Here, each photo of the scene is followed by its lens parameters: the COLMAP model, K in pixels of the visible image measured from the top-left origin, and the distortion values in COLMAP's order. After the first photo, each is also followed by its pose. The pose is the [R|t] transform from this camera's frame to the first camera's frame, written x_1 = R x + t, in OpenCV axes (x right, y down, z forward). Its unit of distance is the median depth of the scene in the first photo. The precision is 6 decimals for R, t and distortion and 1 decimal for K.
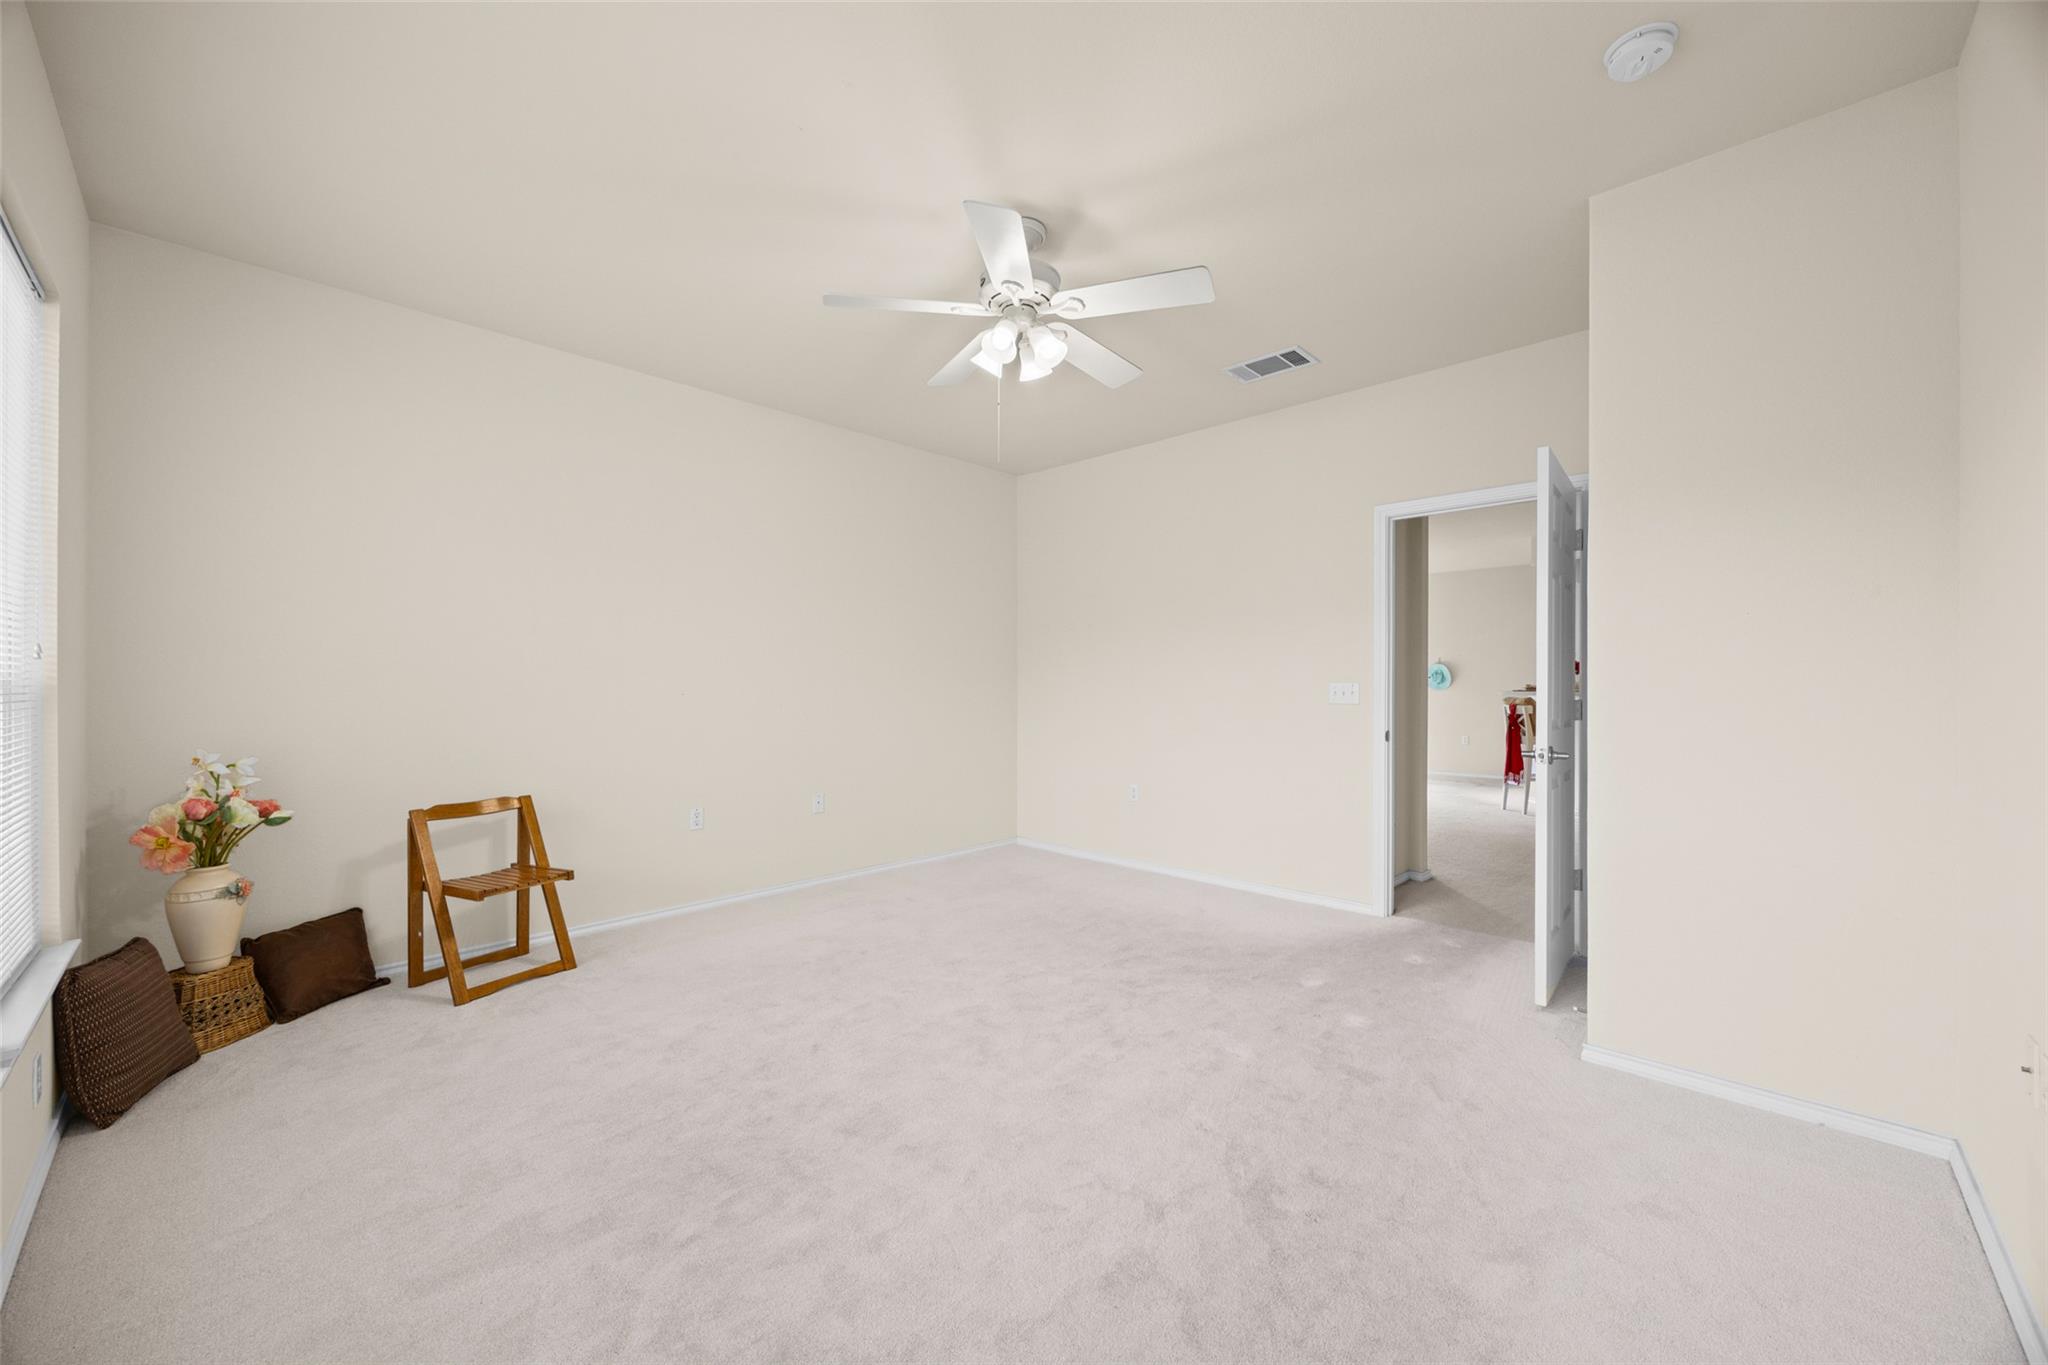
lens RADIAL K [[783.0, 0, 1024.0], [0, 783.0, 691.5], [0, 0, 1]] dist [-0.000690, -0.000049]
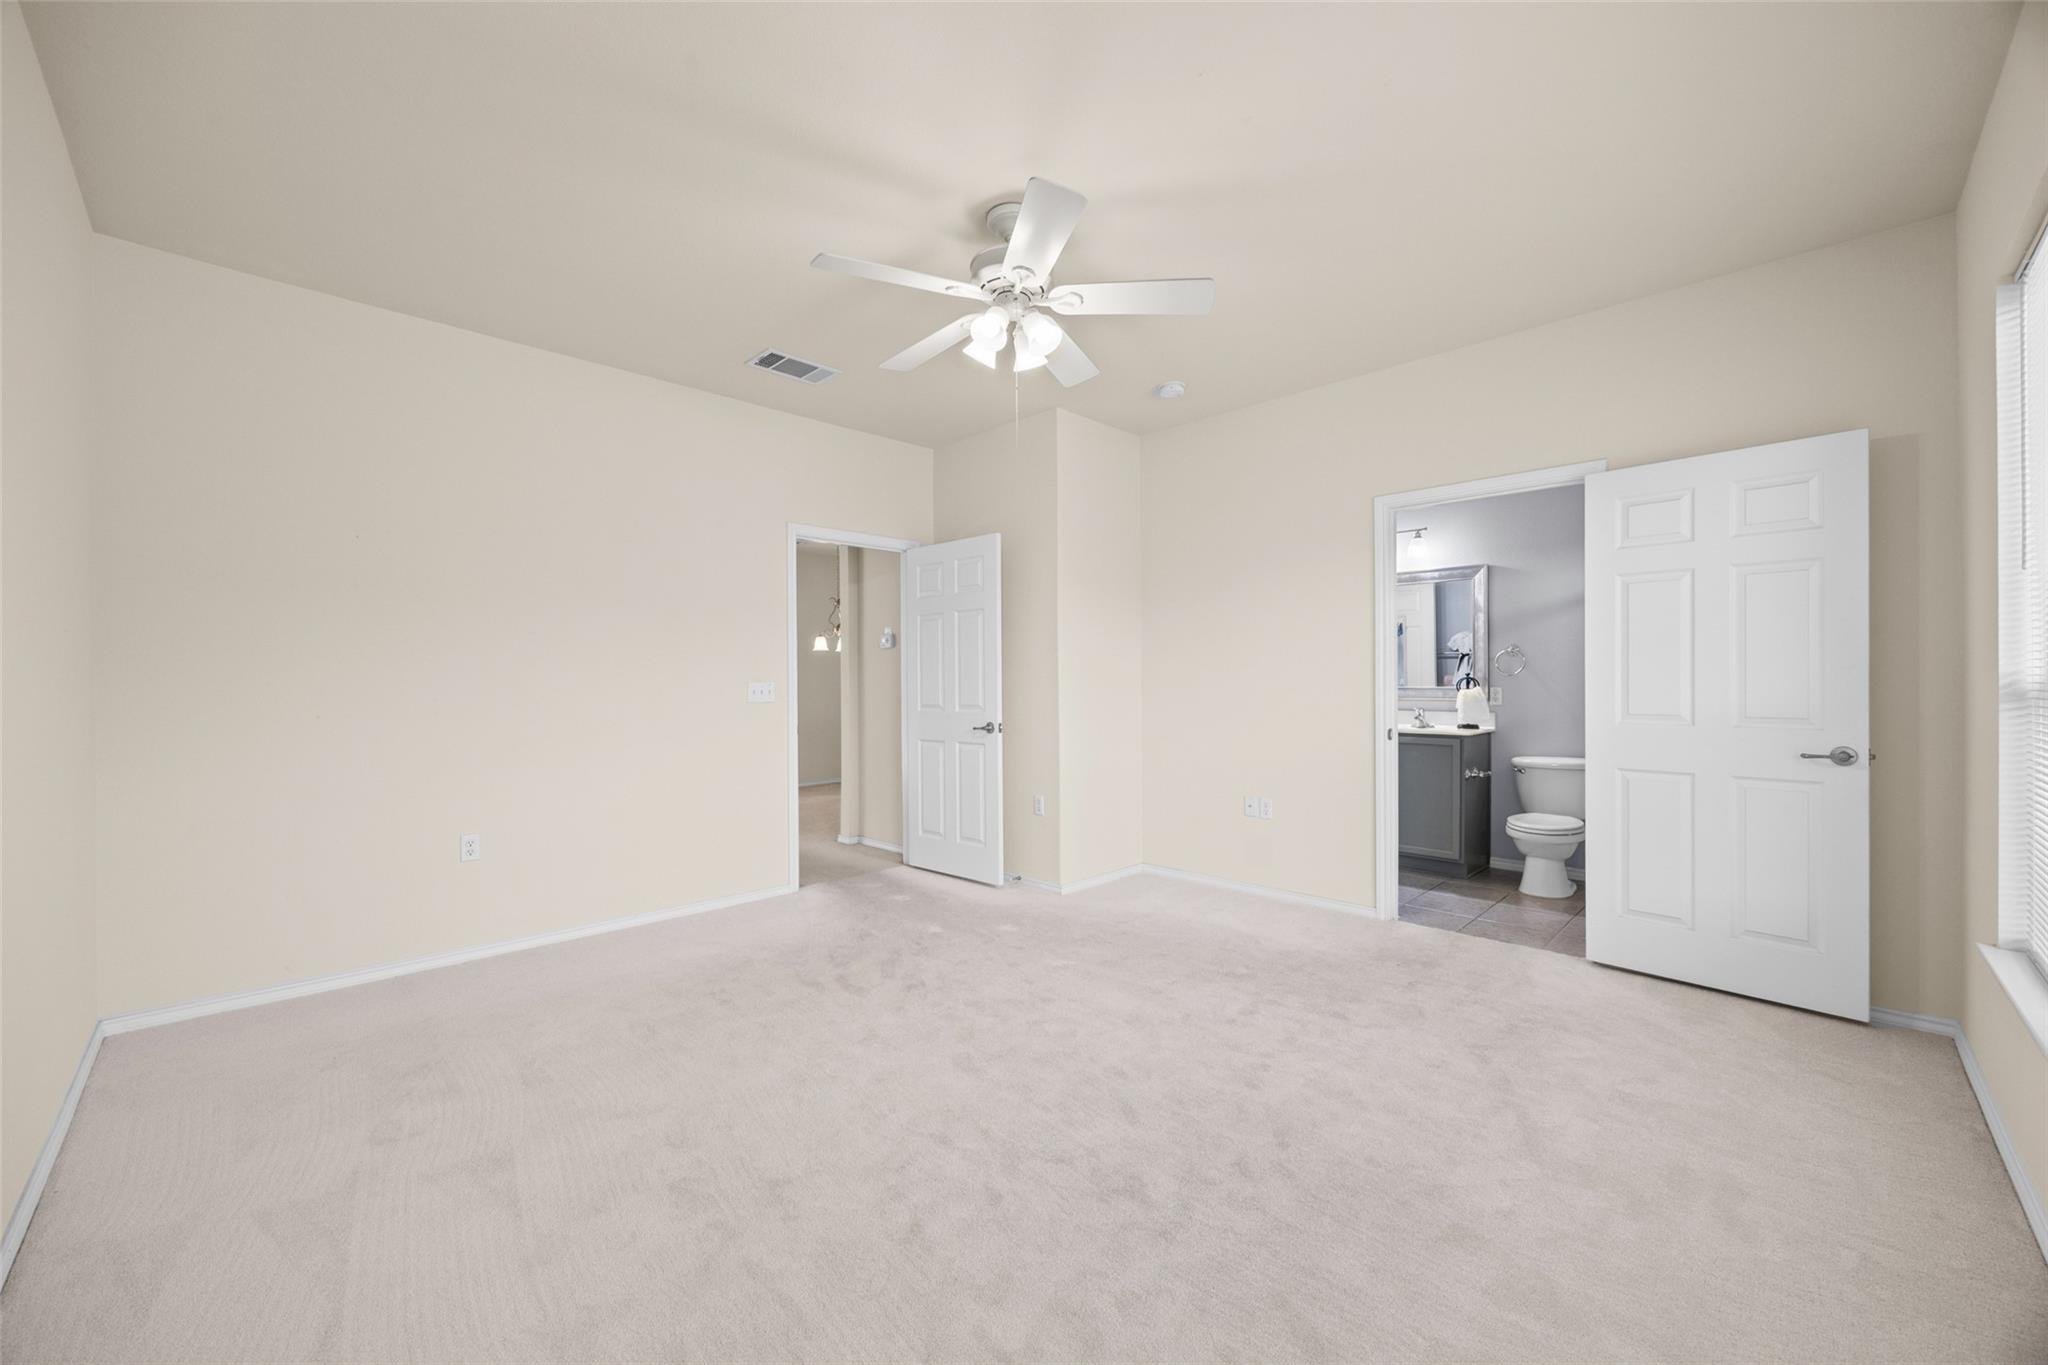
lens RADIAL K [[783.0, 0, 1024.0], [0, 783.0, 691.5], [0, 0, 1]] dist [-0.000690, -0.000049]
pose [[0.009725, -0.007686, 0.999923, -0.860876], [0.011366, 0.999907, 0.007576, -0.004067], [-0.999888, 0.011292, 0.009812, 0.866571]]
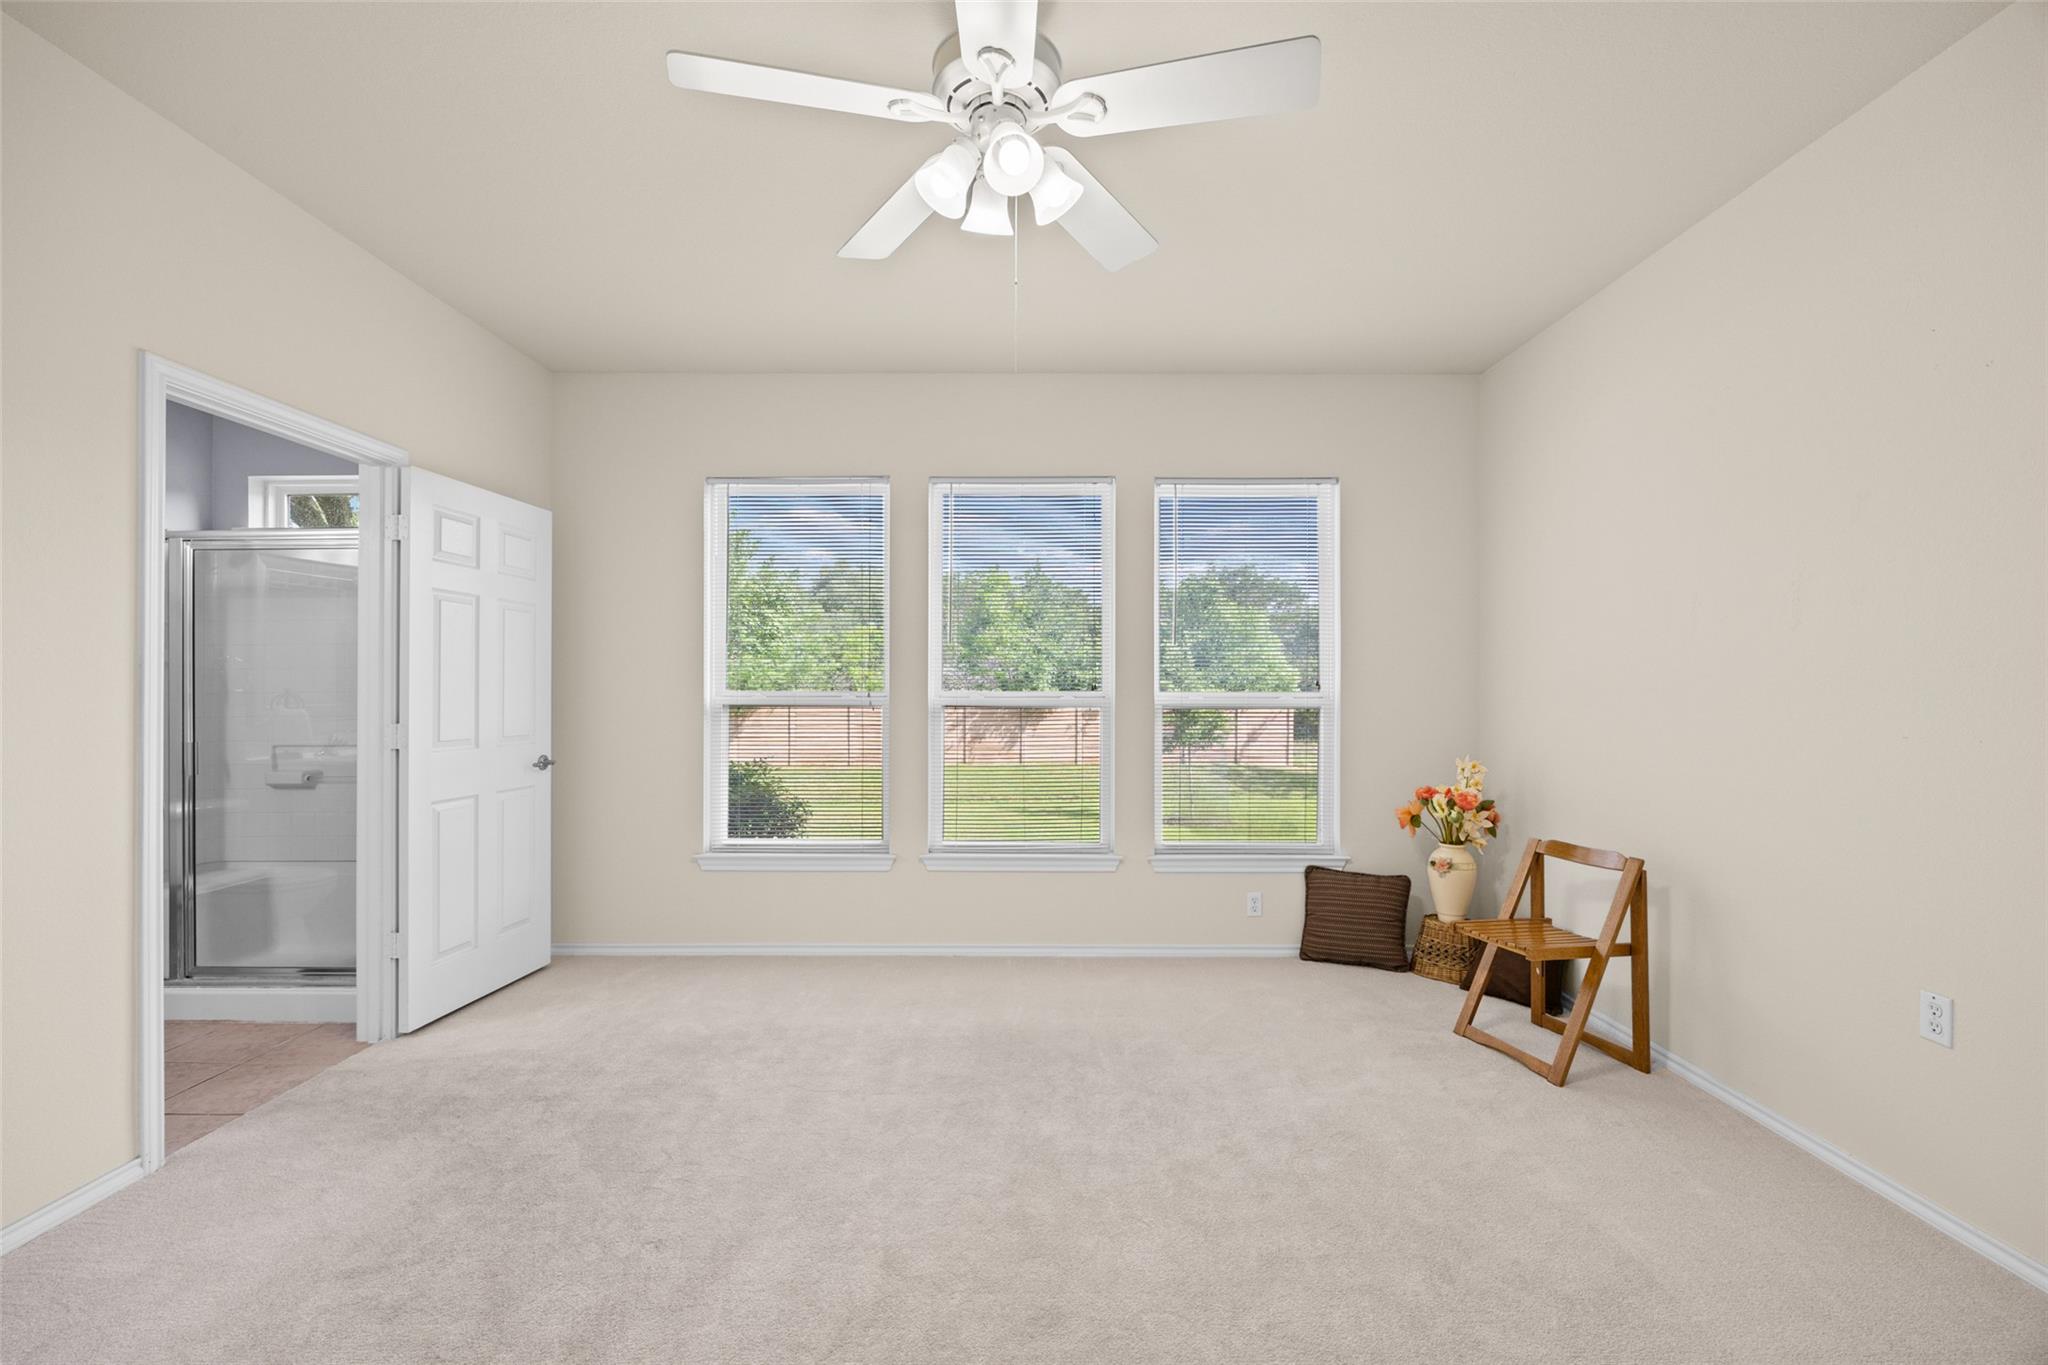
lens RADIAL K [[877.8, 0, 1035.6], [0, 877.8, 676.1], [0, 0, 1]] dist [0.000437, 0.000044]
pose [[-0.727392, -0.005692, -0.686199, 0.401284], [-0.006253, 0.999979, -0.001667, -0.040632], [0.686194, 0.003078, -0.727412, 1.363610]]
